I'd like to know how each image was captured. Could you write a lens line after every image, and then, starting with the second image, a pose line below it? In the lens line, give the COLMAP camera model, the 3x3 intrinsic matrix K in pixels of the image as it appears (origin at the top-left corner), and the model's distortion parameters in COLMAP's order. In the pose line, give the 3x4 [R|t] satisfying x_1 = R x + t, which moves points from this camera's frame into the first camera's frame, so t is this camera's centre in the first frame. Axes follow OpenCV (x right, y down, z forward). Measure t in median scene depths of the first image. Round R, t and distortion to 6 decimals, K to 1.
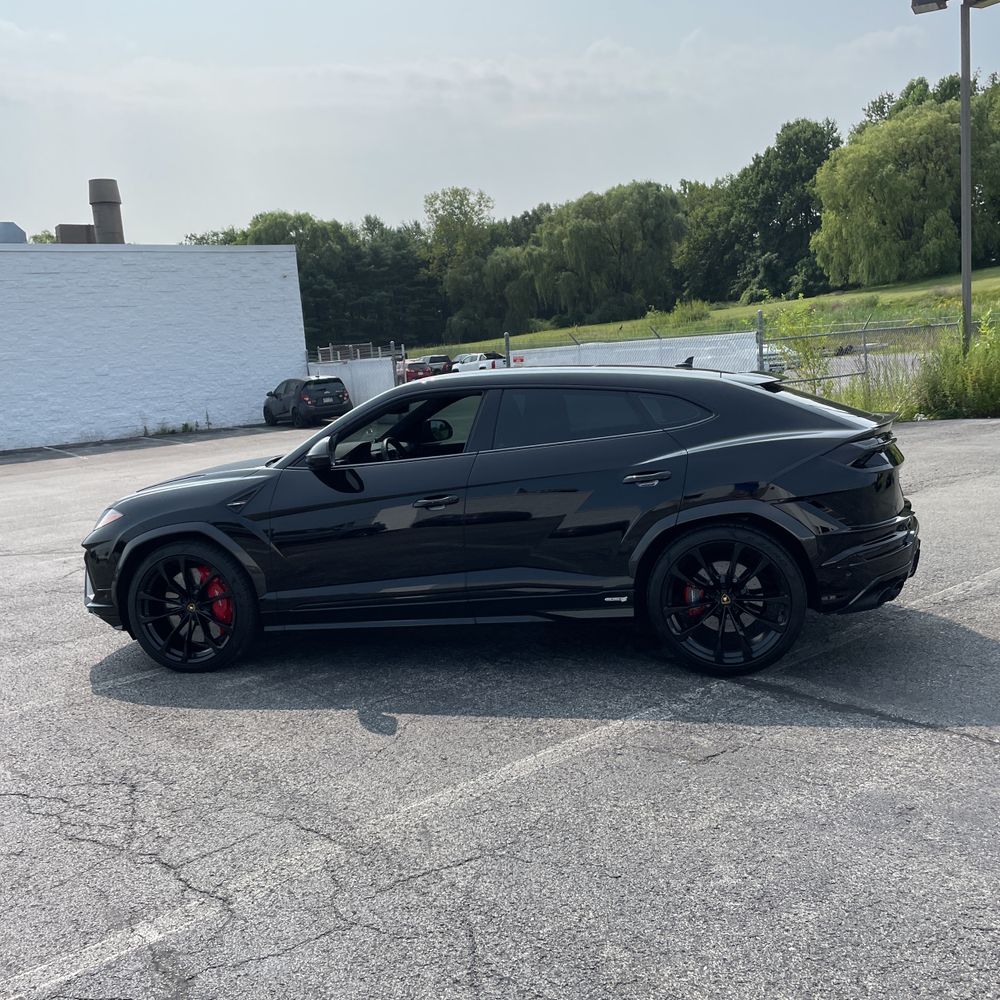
lens RADIAL K [[1025.8, 0, 496.7], [0, 1025.8, 498.1], [0, 0, 1]] dist [0.028342, 0.000000]
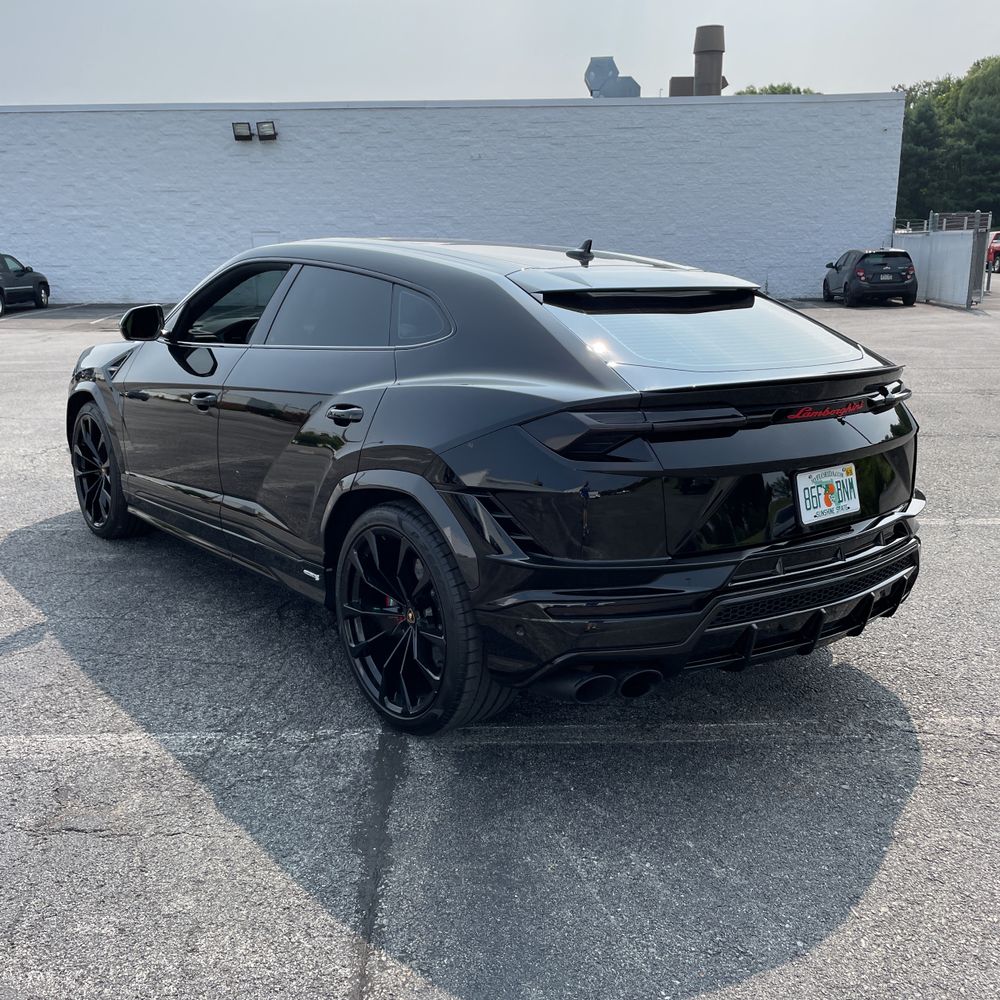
lens RADIAL K [[1025.8, 0, 498.0], [0, 1025.8, 501.4], [0, 0, 1]] dist [0.028342, 0.000000]
pose [[0.797361, 0.205411, -0.567469, 0.101503], [-0.130280, 0.976709, 0.170488, -0.014804], [0.589273, -0.062010, 0.805551, 0.083614]]
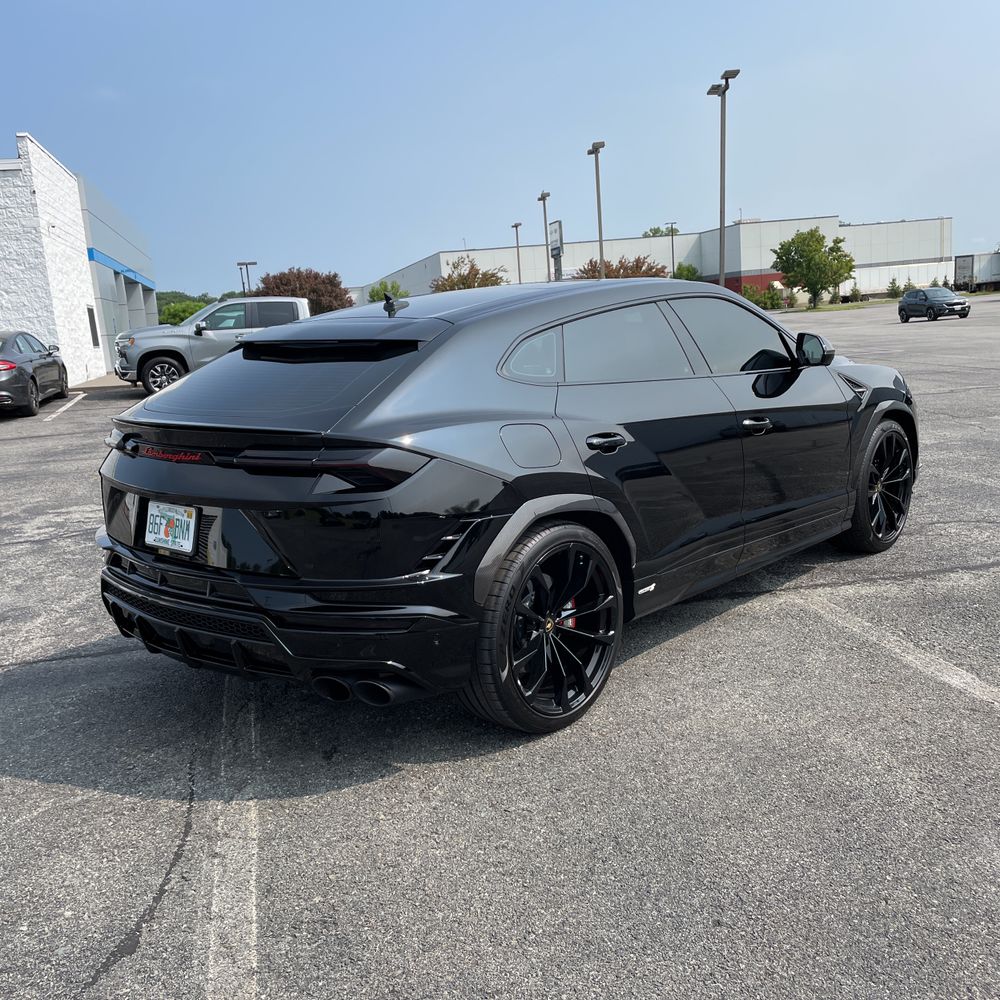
lens RADIAL K [[1025.8, 0, 475.9], [0, 1025.8, 520.8], [0, 0, 1]] dist [0.028342, 0.000000]
pose [[-0.481559, 0.273567, -0.832623, 0.442918], [-0.006246, 0.948940, 0.315396, -0.193071], [0.876391, 0.157082, -0.455262, 1.373400]]
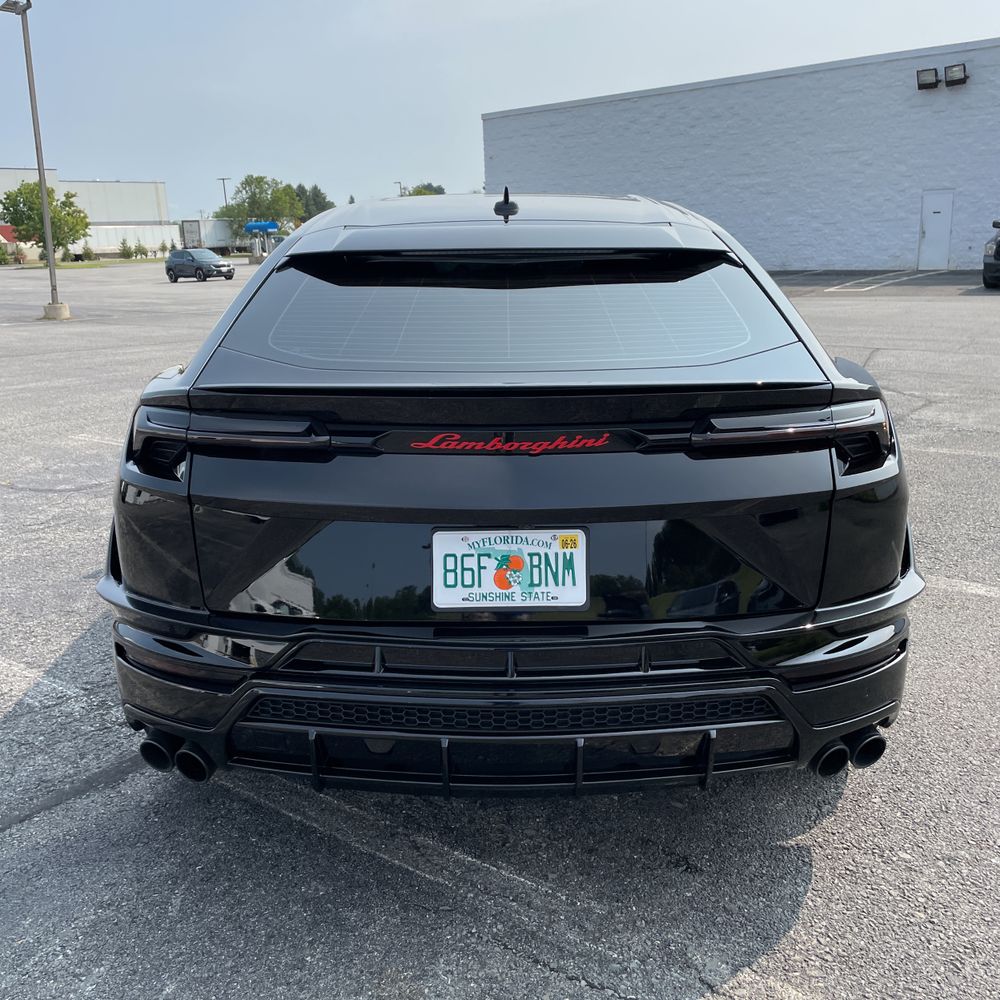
lens RADIAL K [[1025.8, 0, 498.9], [0, 1025.8, 505.6], [0, 0, 1]] dist [0.028342, 0.000000]
pose [[0.235570, 0.309040, -0.921412, 0.292764], [-0.112515, 0.950391, 0.289994, -0.088632], [0.965322, 0.035359, 0.258656, 0.664242]]
